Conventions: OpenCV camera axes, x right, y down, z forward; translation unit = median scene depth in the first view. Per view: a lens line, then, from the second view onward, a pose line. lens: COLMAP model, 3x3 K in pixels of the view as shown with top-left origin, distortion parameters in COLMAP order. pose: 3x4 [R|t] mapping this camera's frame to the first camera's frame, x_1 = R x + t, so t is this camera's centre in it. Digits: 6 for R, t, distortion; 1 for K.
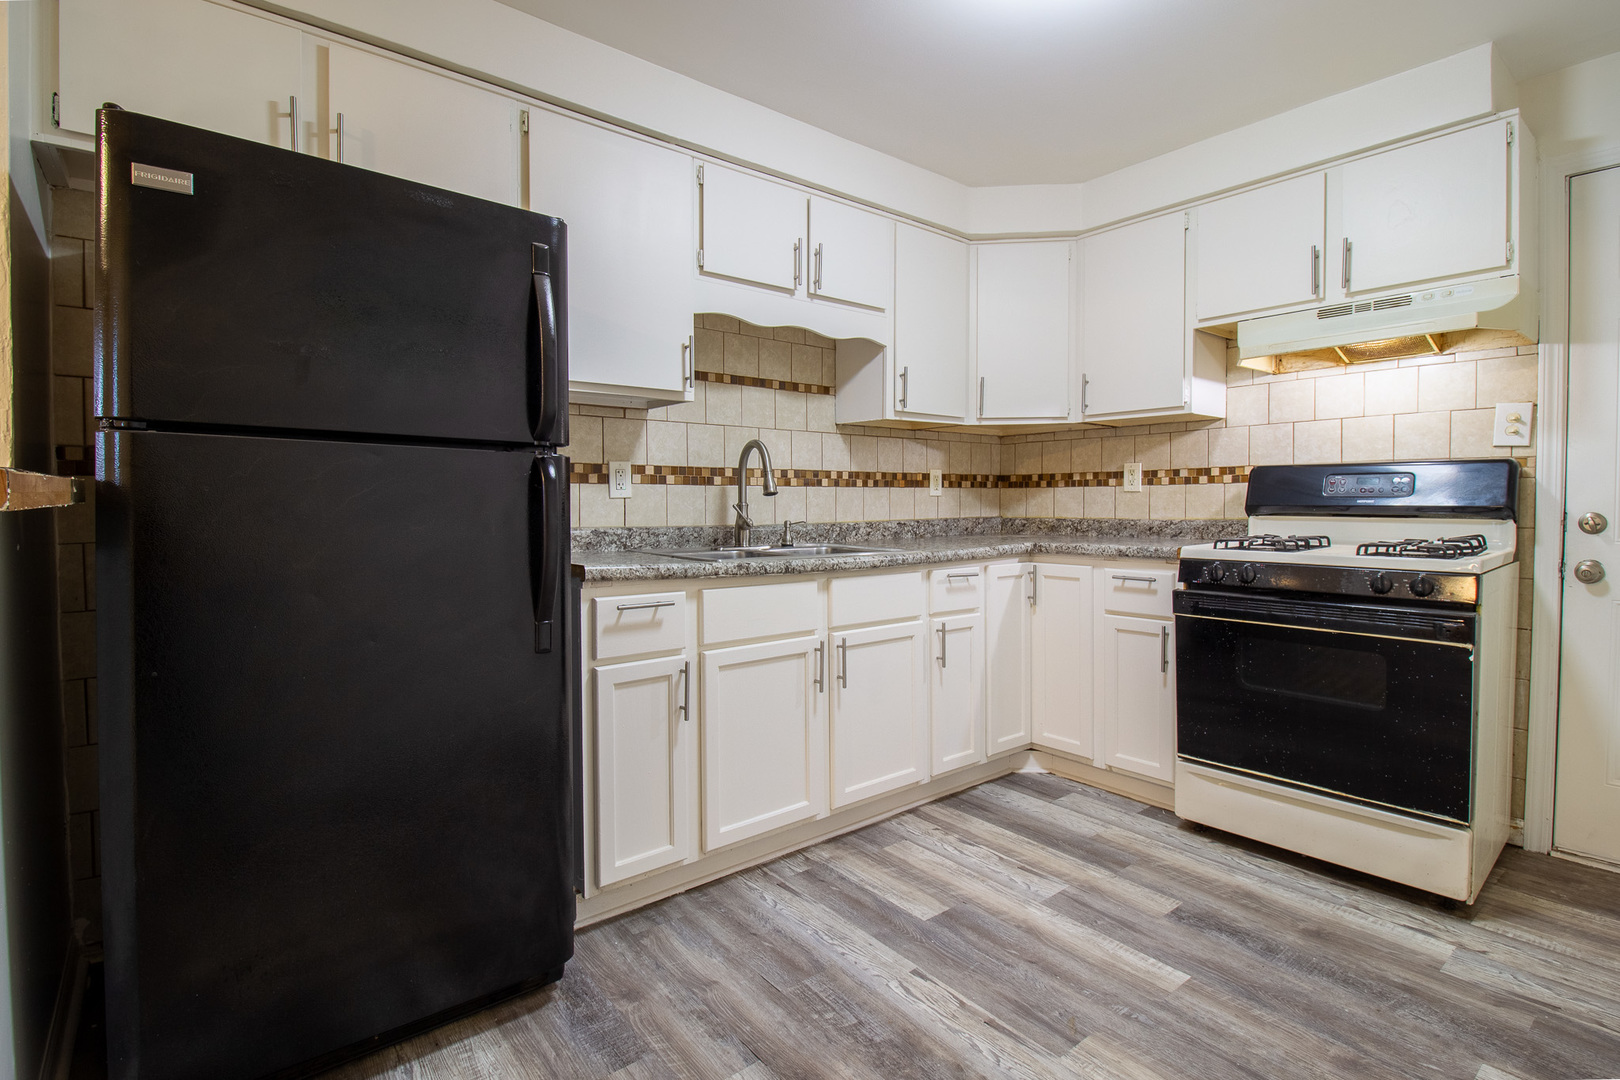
lens RADIAL K [[764.8, 0, 828.0], [0, 764.8, 521.2], [0, 0, 1]] dist [0.012739, -0.017918]
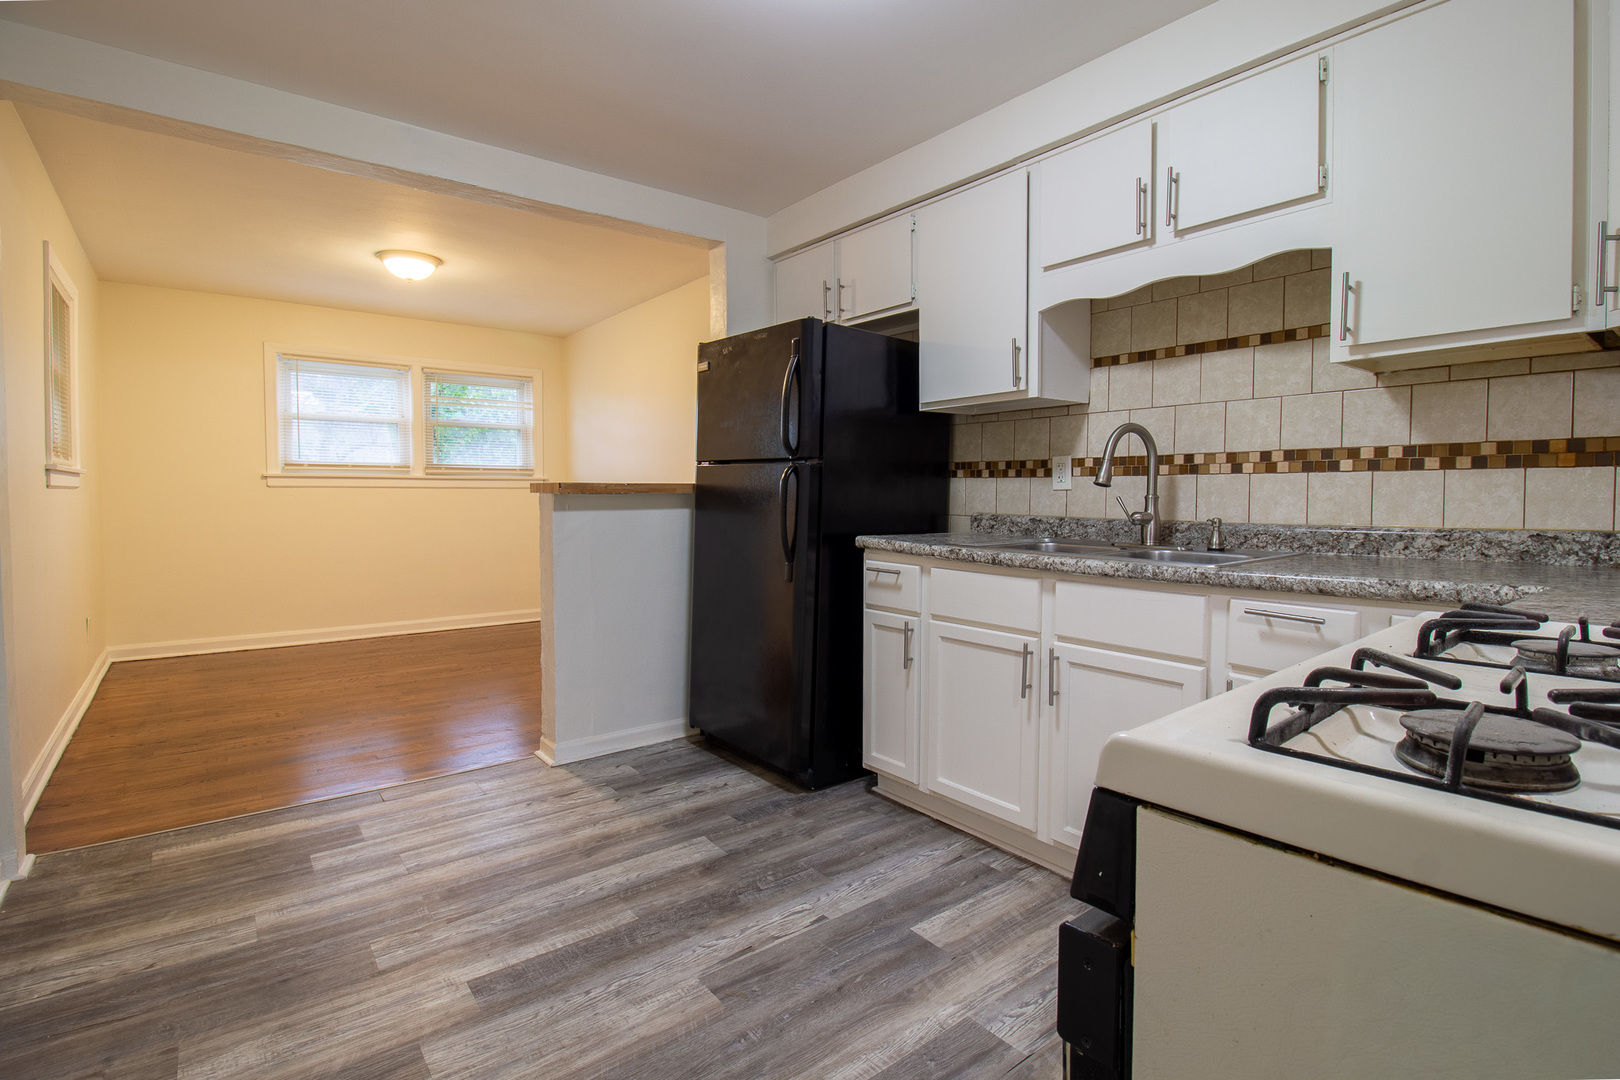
lens RADIAL K [[764.8, 0, 828.0], [0, 764.8, 521.2], [0, 0, 1]] dist [0.012739, -0.017918]
pose [[0.000101, 0.037206, -0.999308, 0.821769], [-0.028337, 0.998906, 0.037188, -0.017186], [0.999598, 0.028314, 0.001155, 0.678575]]
